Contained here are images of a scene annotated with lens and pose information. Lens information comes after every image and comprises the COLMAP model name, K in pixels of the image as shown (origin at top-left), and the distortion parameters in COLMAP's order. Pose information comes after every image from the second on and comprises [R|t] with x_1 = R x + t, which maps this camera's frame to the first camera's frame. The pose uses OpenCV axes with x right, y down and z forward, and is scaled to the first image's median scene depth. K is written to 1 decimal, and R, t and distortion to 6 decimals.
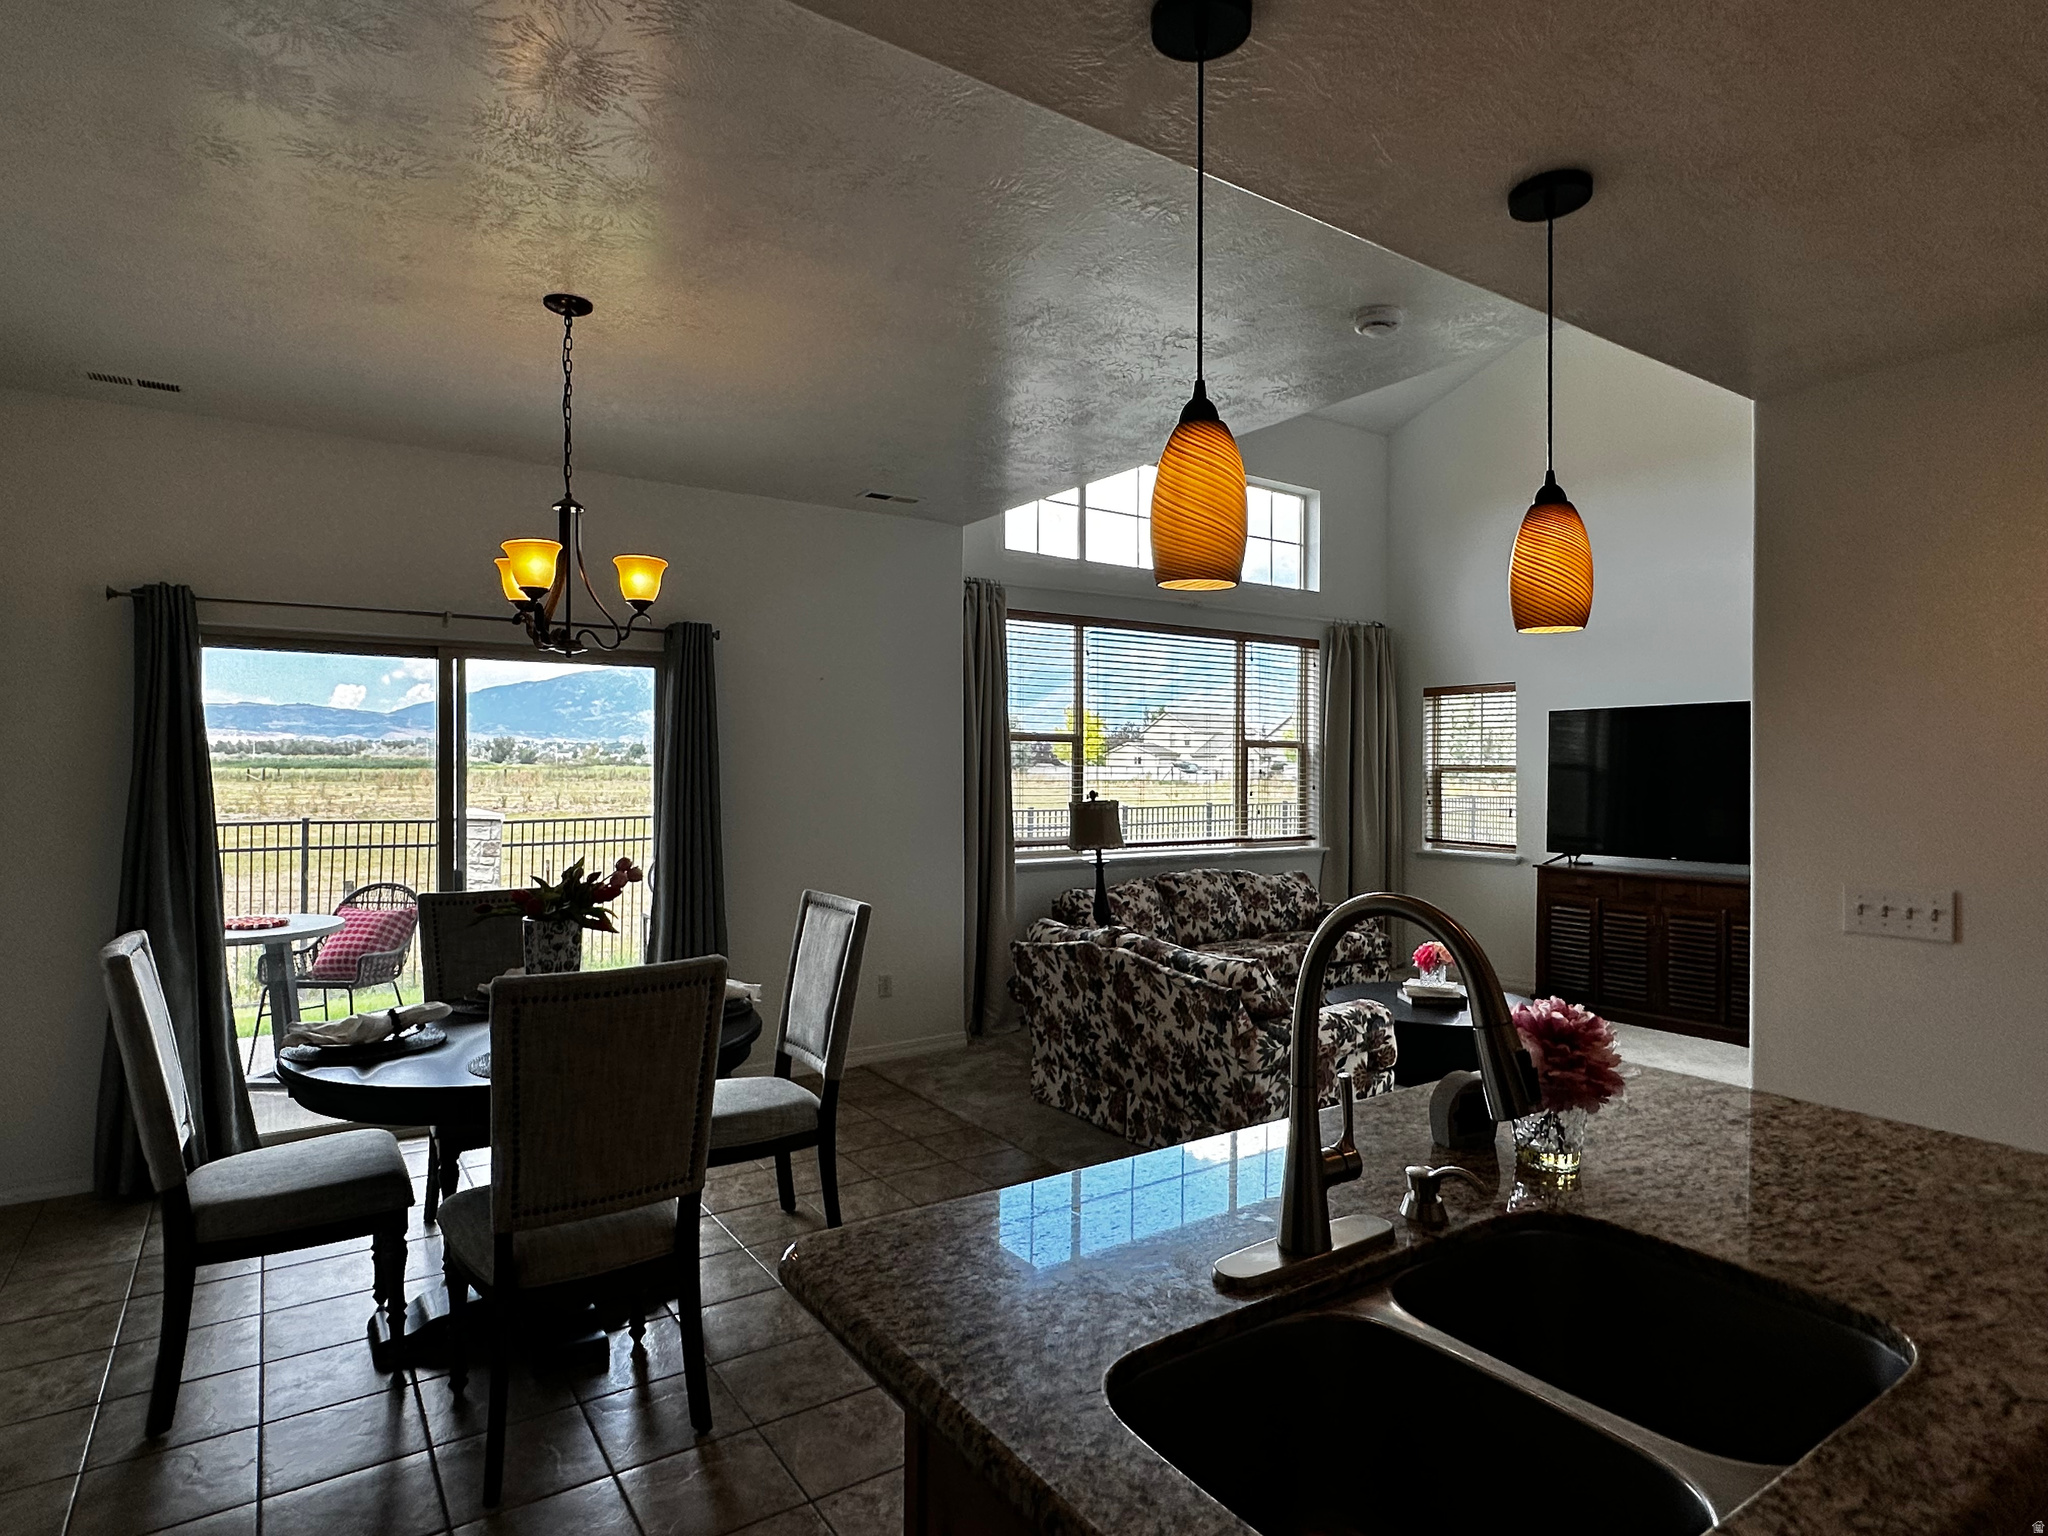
lens RADIAL K [[1122.7, 0, 1022.1], [0, 1122.7, 768.8], [0, 0, 1]] dist [-0.004018, -0.000131]
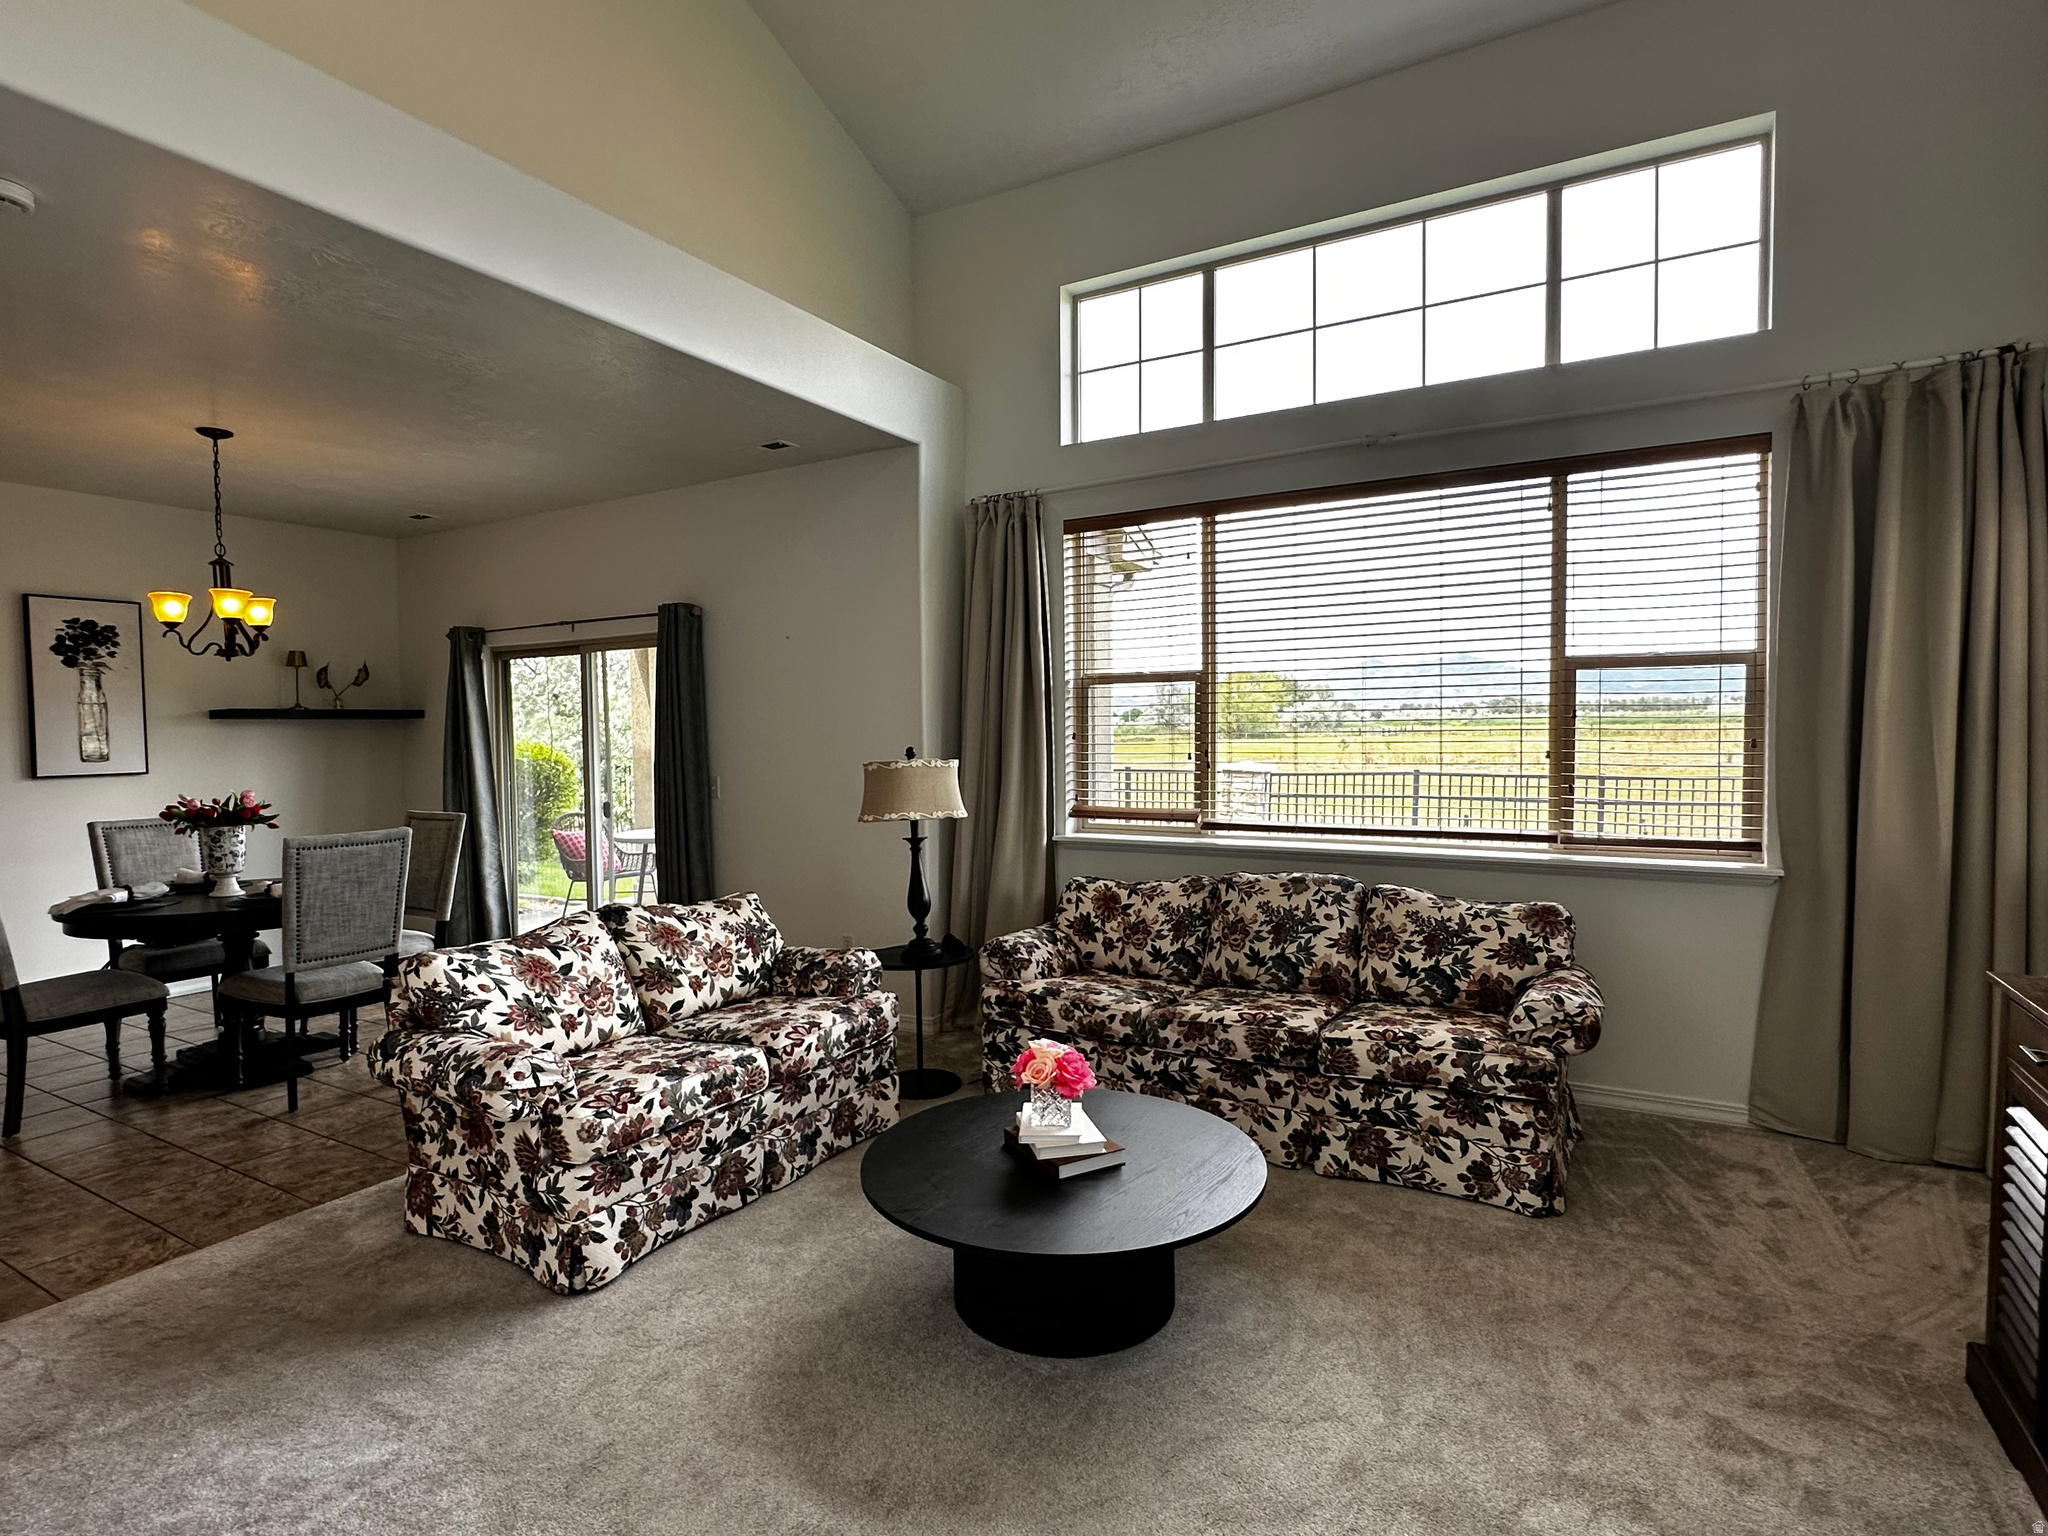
lens RADIAL K [[1072.7, 0, 1018.7], [0, 1072.7, 773.1], [0, 0, 1]] dist [-0.003922, -0.000595]
pose [[0.431581, 0.025636, -0.901710, 0.555739], [0.014624, 0.999266, 0.035409, 0.008889], [0.901956, -0.028469, 0.430889, 0.534792]]
